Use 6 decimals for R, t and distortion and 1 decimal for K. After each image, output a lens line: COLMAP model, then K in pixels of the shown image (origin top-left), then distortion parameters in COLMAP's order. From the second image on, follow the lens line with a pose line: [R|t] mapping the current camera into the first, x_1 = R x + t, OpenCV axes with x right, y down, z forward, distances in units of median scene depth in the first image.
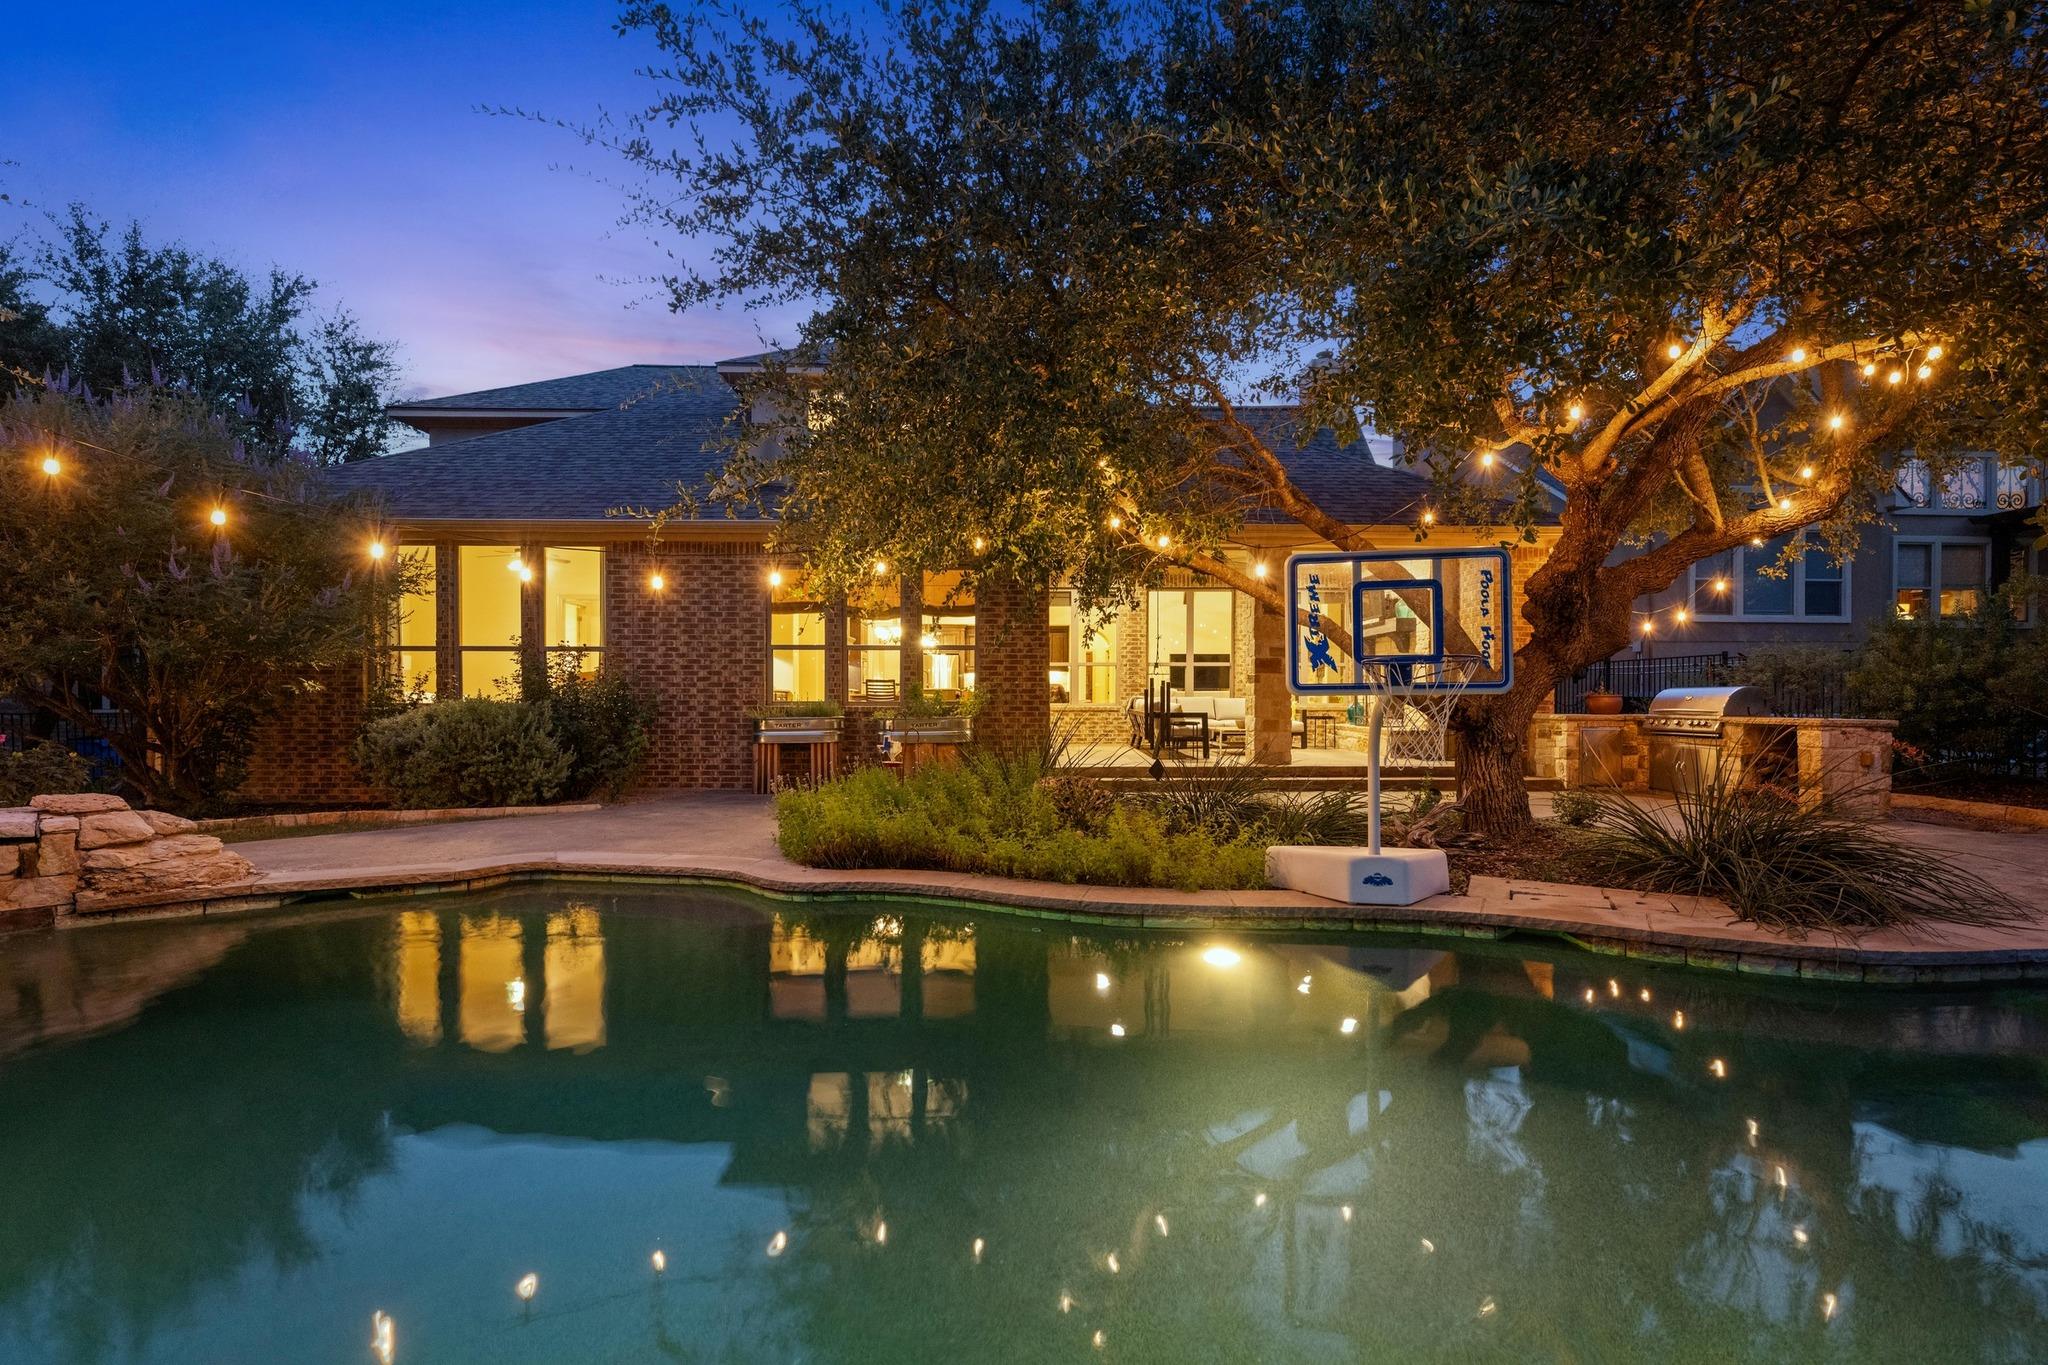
lens RADIAL K [[814.1, 0, 1033.5], [0, 814.1, 708.7], [0, 0, 1]] dist [-0.002507, -0.000395]
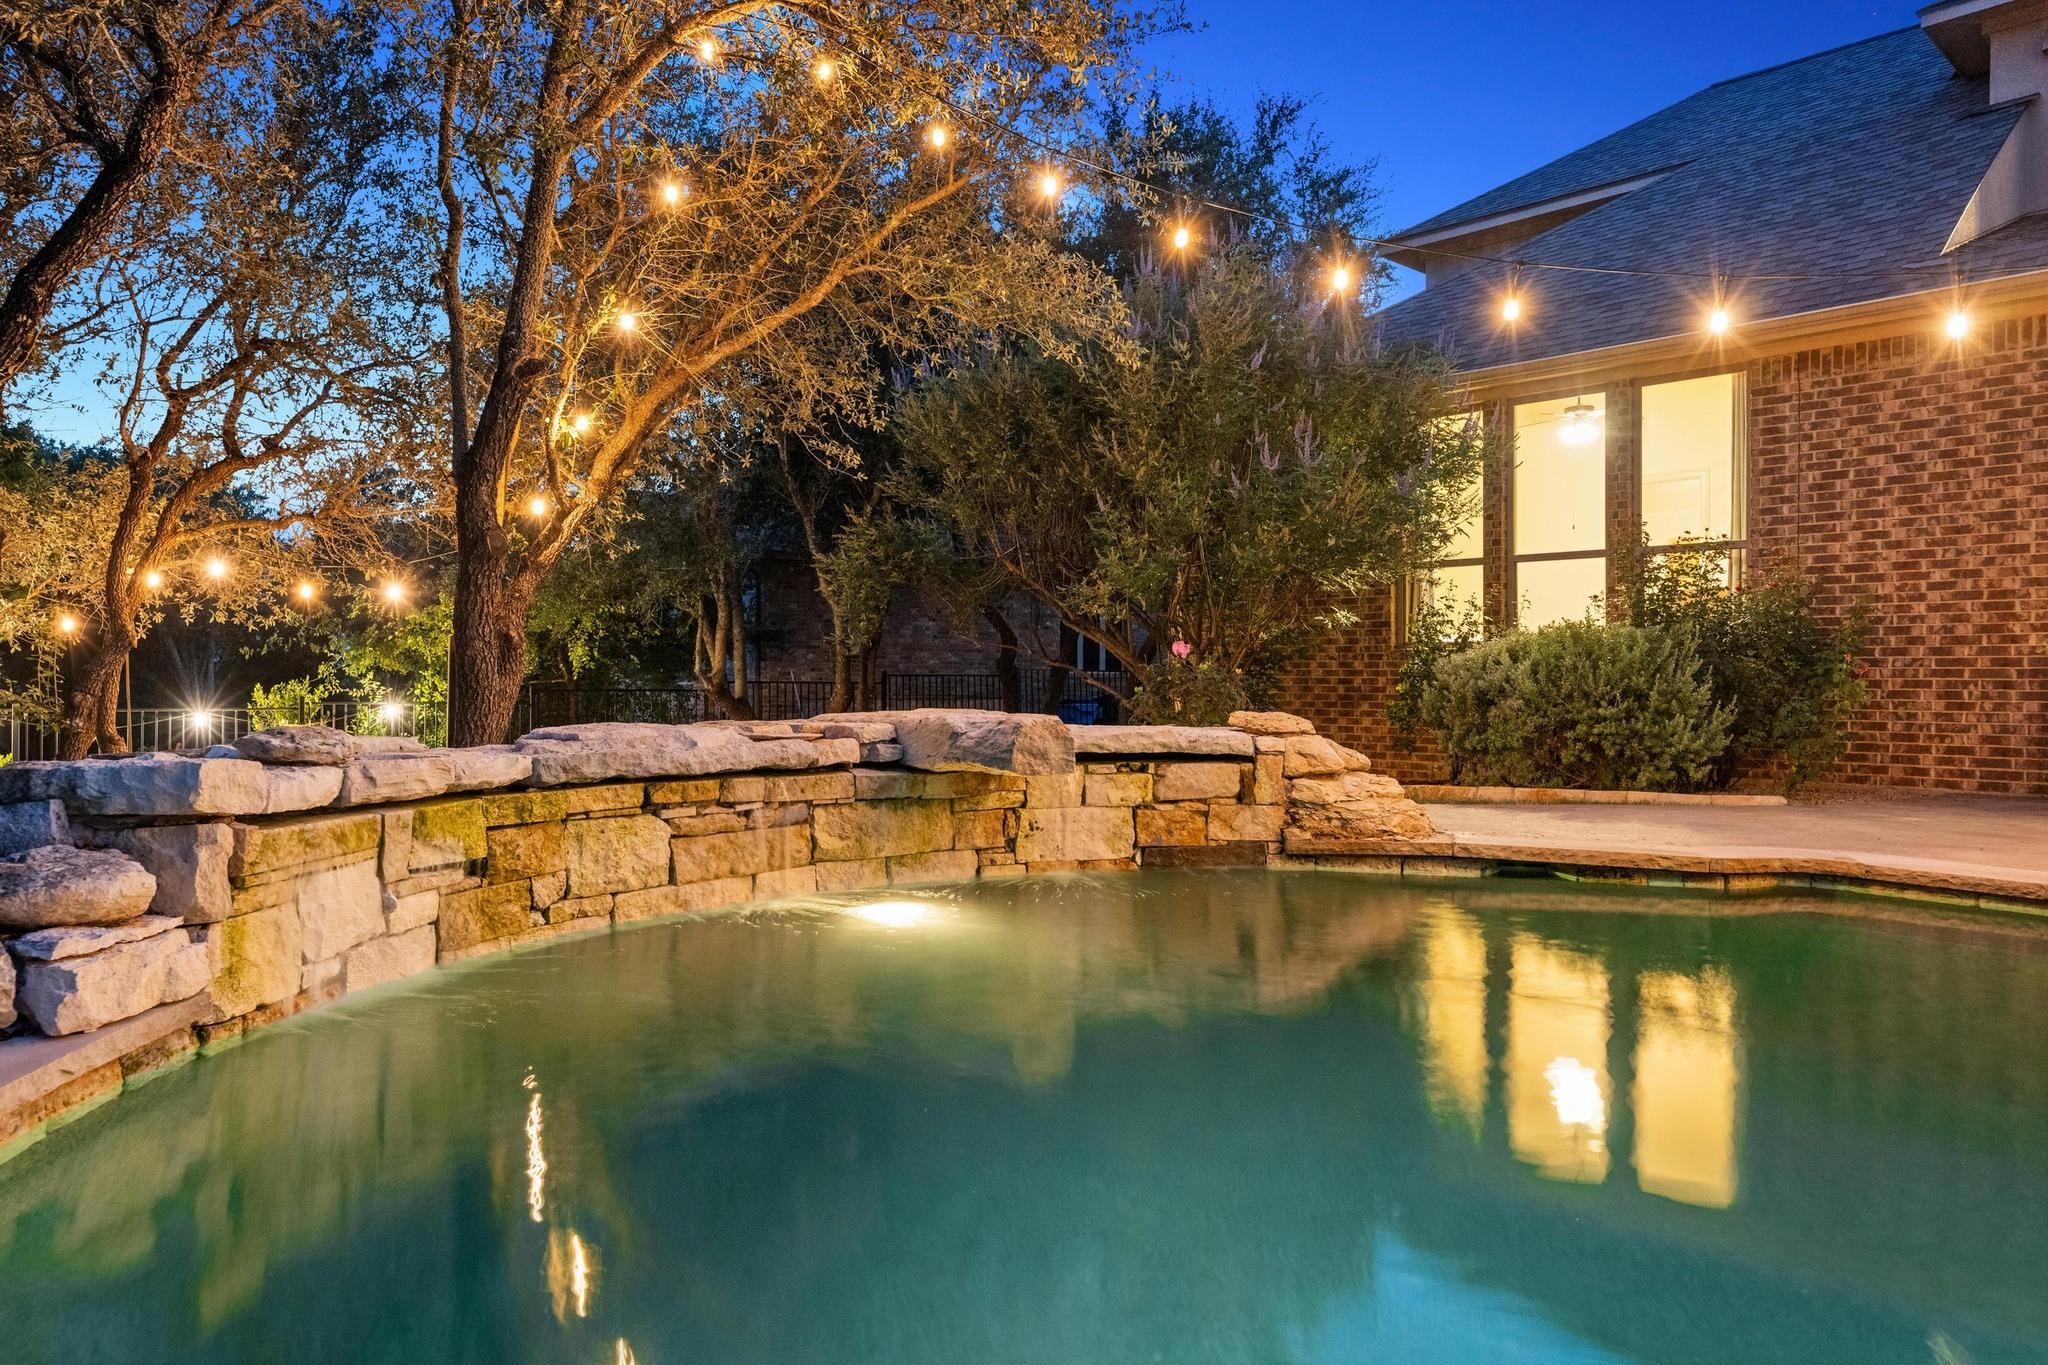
lens RADIAL K [[1355.8, 0, 1029.6], [0, 1355.8, 681.0], [0, 0, 1]] dist [0.000530, -0.000964]
pose [[0.668938, 0.001855, -0.743316, -0.143498], [-0.009637, 0.999934, -0.006177, 0.037997], [0.743255, 0.011296, 0.668912, -0.045526]]
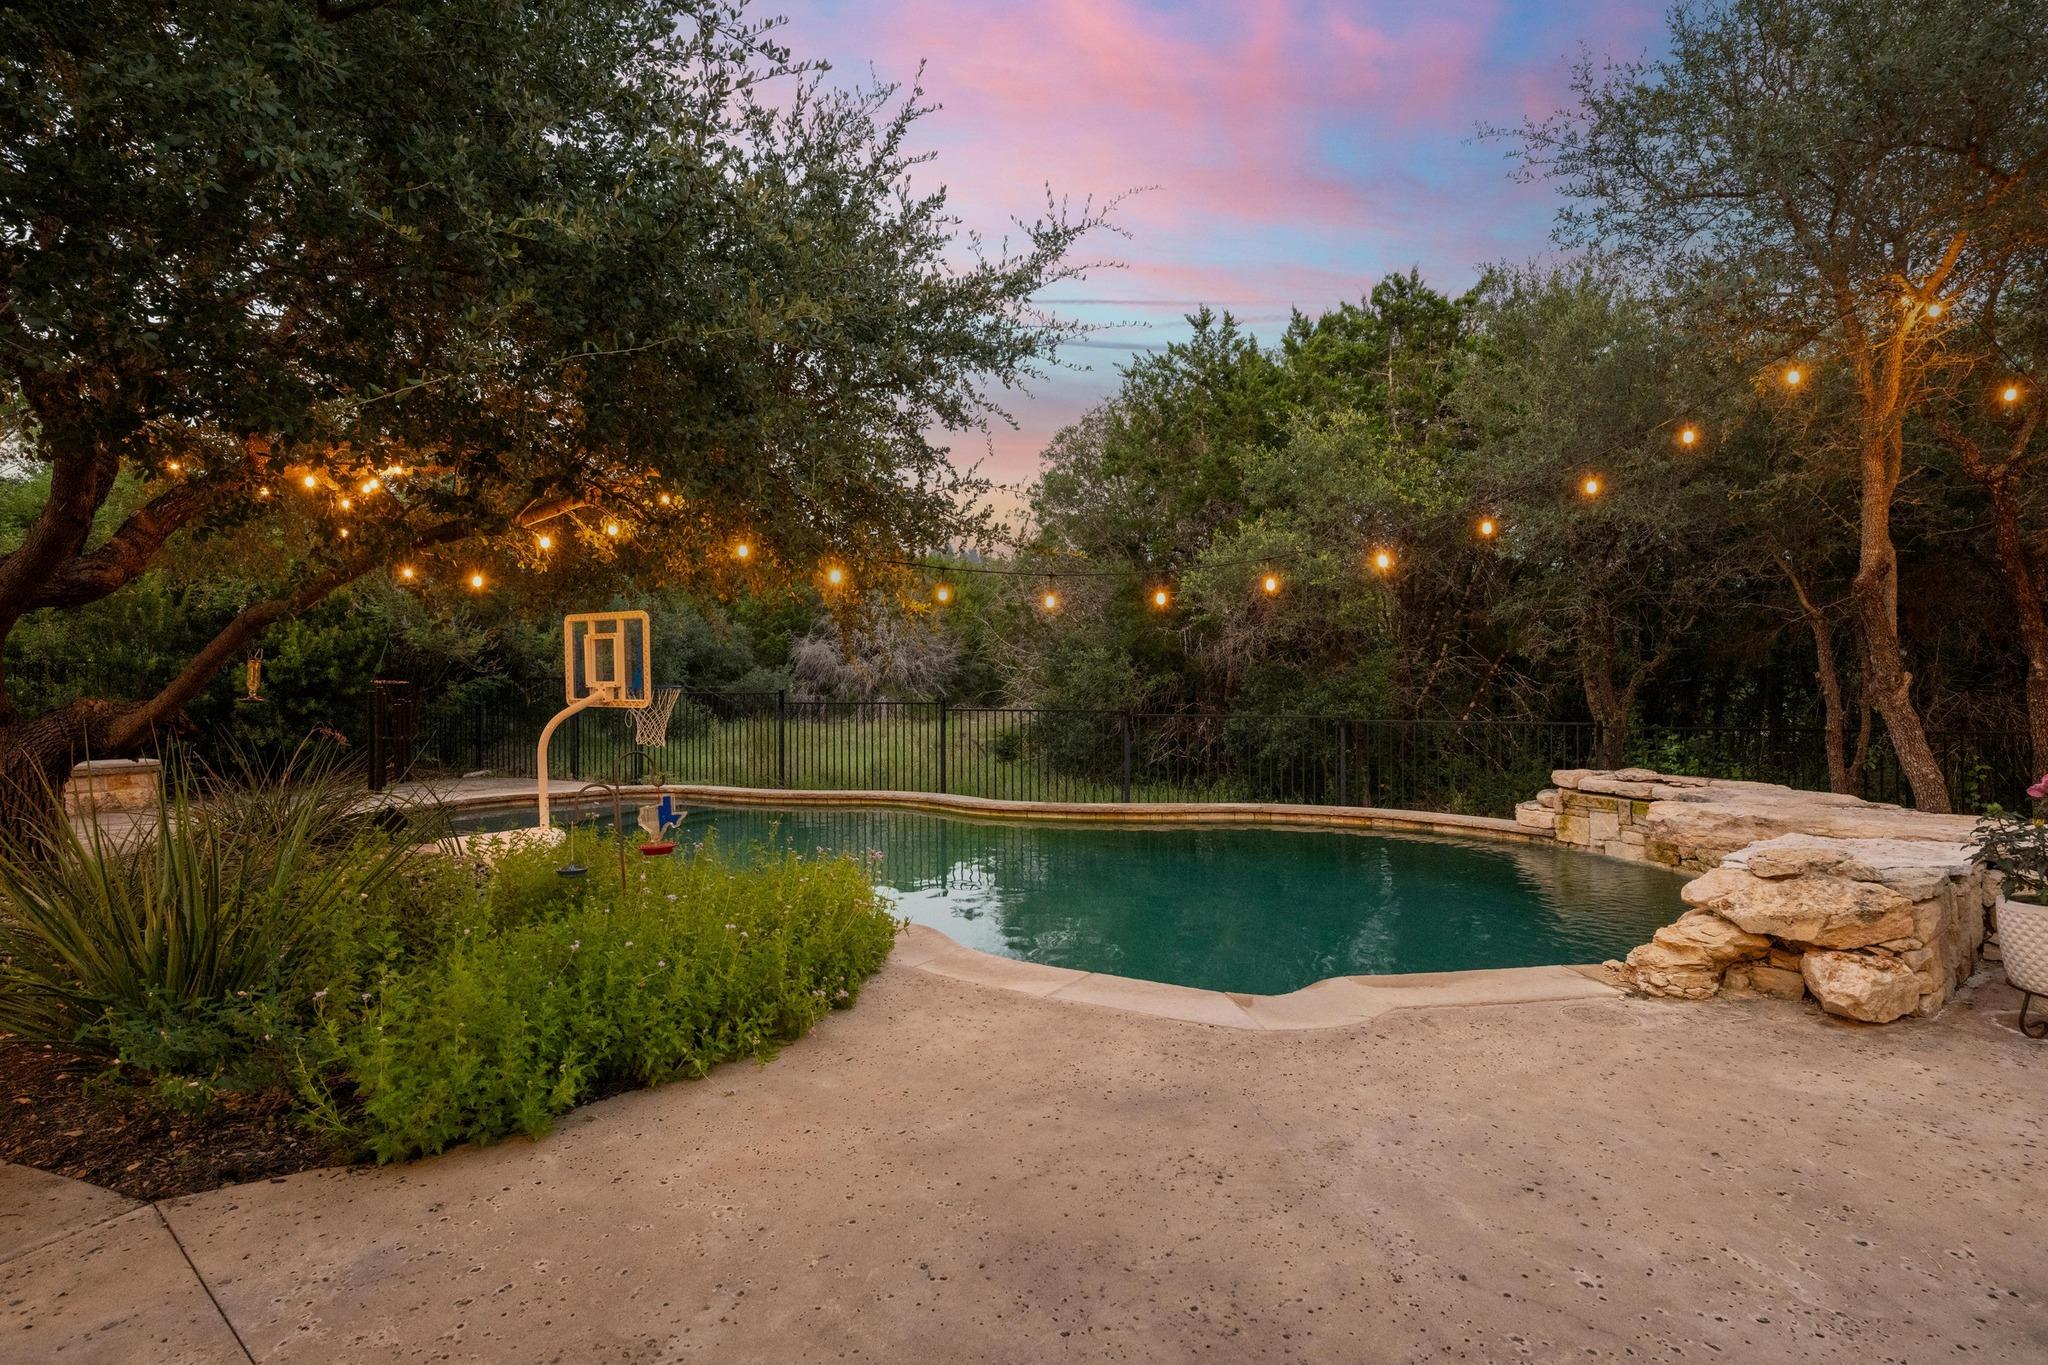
lens RADIAL K [[970.5, 0, 1031.9], [0, 970.5, 682.0], [0, 0, 1]] dist [-0.010947, 0.000053]
pose [[-0.915019, 0.007782, 0.403335, -0.440290], [0.007785, 0.999968, -0.001633, -0.027737], [-0.403335, 0.001646, -0.915051, 1.053675]]
